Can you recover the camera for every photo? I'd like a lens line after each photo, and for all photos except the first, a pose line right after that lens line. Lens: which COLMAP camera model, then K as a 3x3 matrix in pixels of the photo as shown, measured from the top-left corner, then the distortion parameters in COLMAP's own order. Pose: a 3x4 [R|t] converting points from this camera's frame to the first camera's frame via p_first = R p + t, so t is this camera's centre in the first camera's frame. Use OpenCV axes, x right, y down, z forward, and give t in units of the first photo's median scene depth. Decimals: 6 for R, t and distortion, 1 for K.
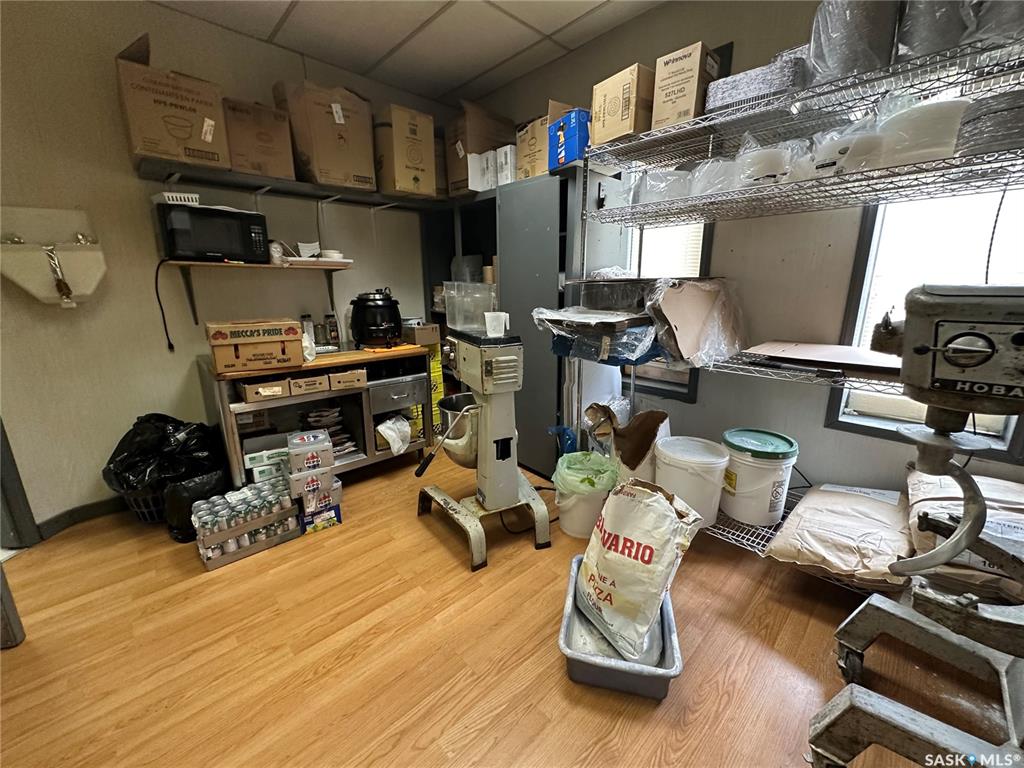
lens RADIAL K [[407.0, 0, 512.6], [0, 407.0, 381.8], [0, 0, 1]] dist [-0.002319, 0.000478]
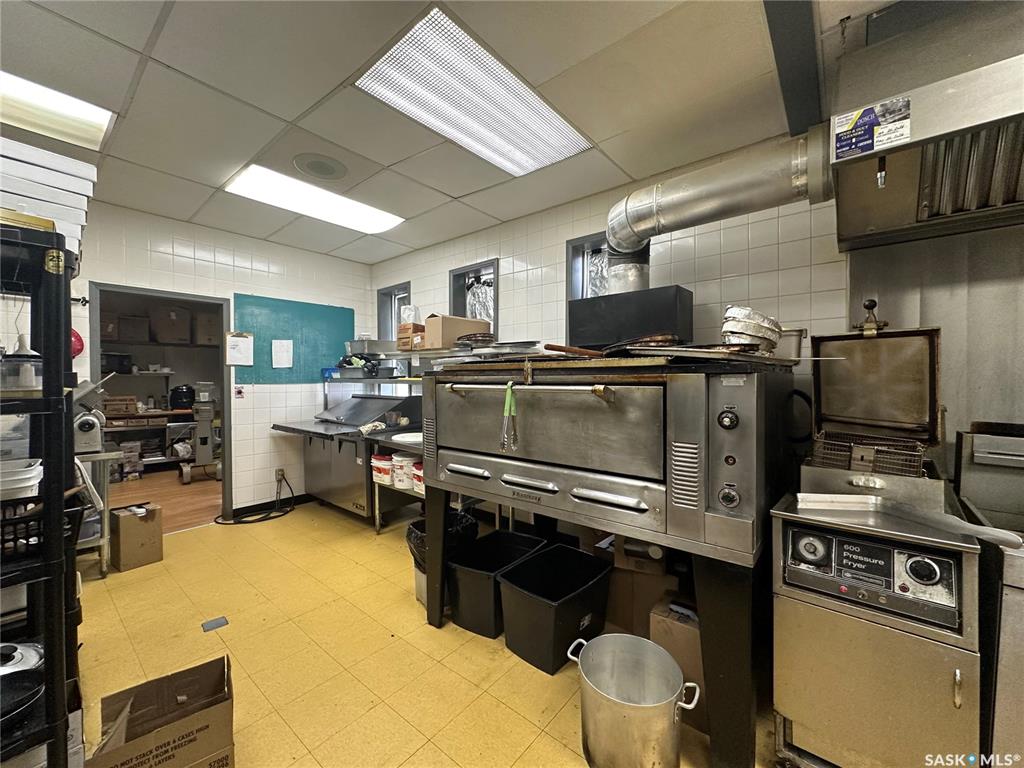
lens RADIAL K [[407.0, 0, 513.5], [0, 407.0, 385.0], [0, 0, 1]] dist [-0.002319, 0.000478]
pose [[0.993028, 0.008876, 0.117544, 1.517864], [0.017462, 0.975083, -0.221152, 0.383658], [-0.116579, 0.221663, 0.968130, -1.753268]]
